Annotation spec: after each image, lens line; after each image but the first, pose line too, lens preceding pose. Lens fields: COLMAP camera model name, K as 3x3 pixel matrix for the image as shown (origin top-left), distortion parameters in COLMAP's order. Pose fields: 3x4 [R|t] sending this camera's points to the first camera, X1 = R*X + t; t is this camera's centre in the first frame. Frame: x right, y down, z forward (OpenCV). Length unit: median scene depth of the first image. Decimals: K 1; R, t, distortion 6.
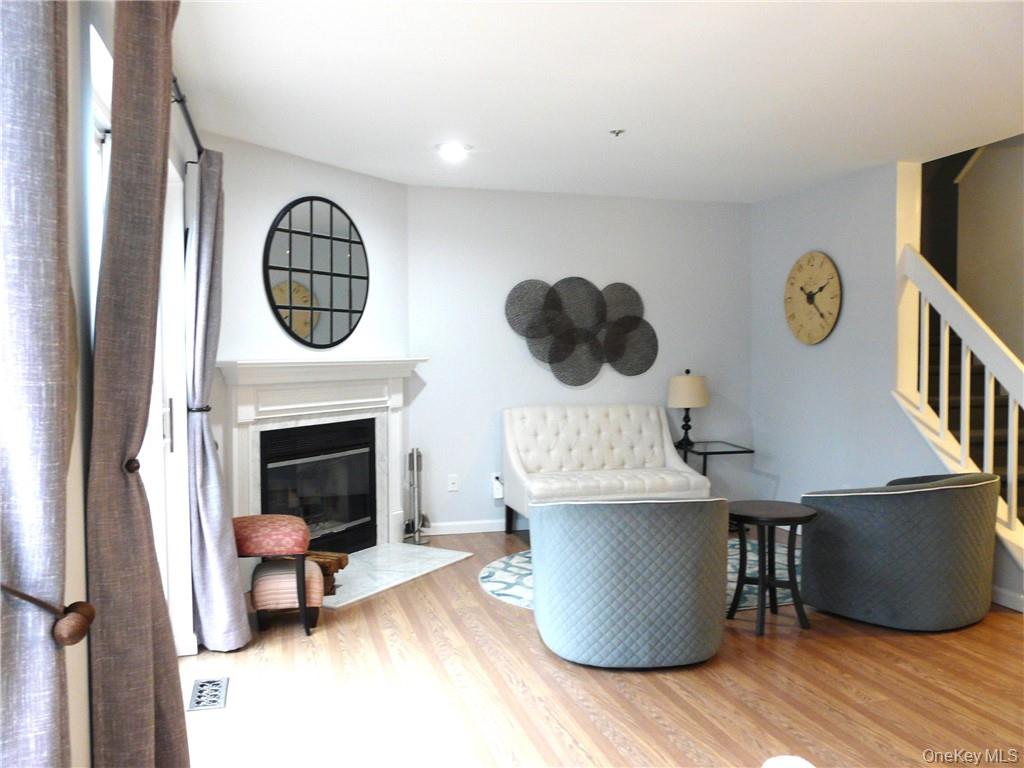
lens RADIAL K [[845.1, 0, 512.0], [0, 845.1, 384.0], [0, 0, 1]] dist [-0.094540, 0.124925]
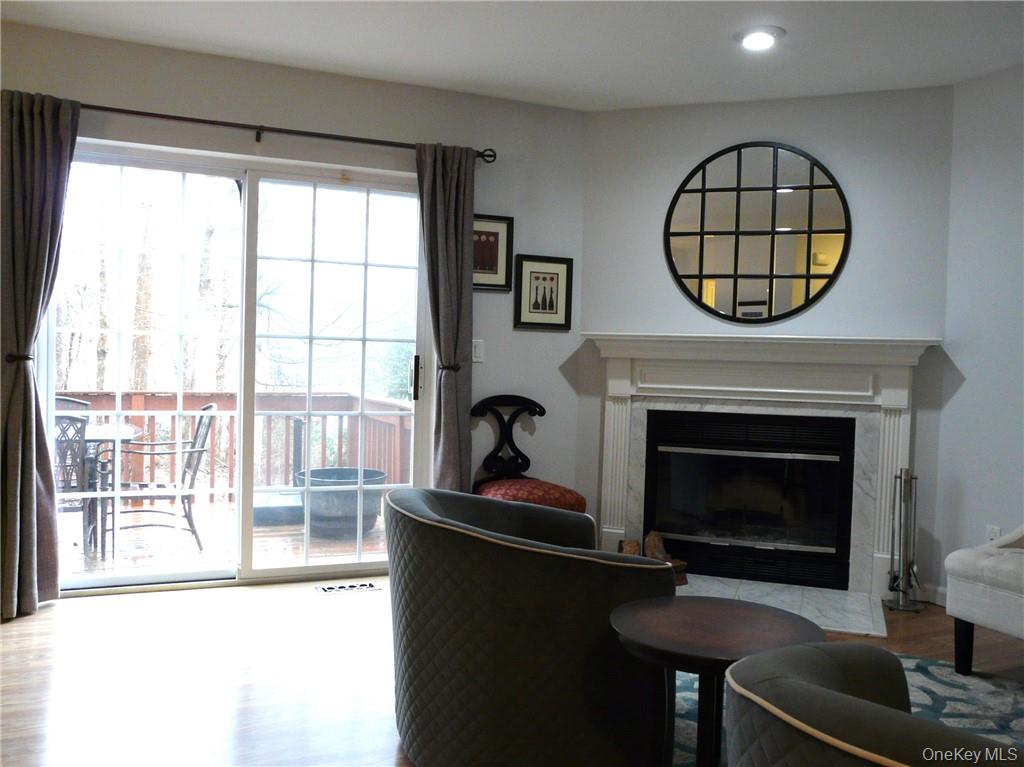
lens RADIAL K [[845.1, 0, 512.0], [0, 845.1, 383.5], [0, 0, 1]] dist [-0.094540, 0.124925]
pose [[0.159569, 0.044484, -0.986184, 0.568524], [-0.064104, 0.997343, 0.034615, 0.003697], [0.985103, 0.057694, 0.161996, 0.648188]]
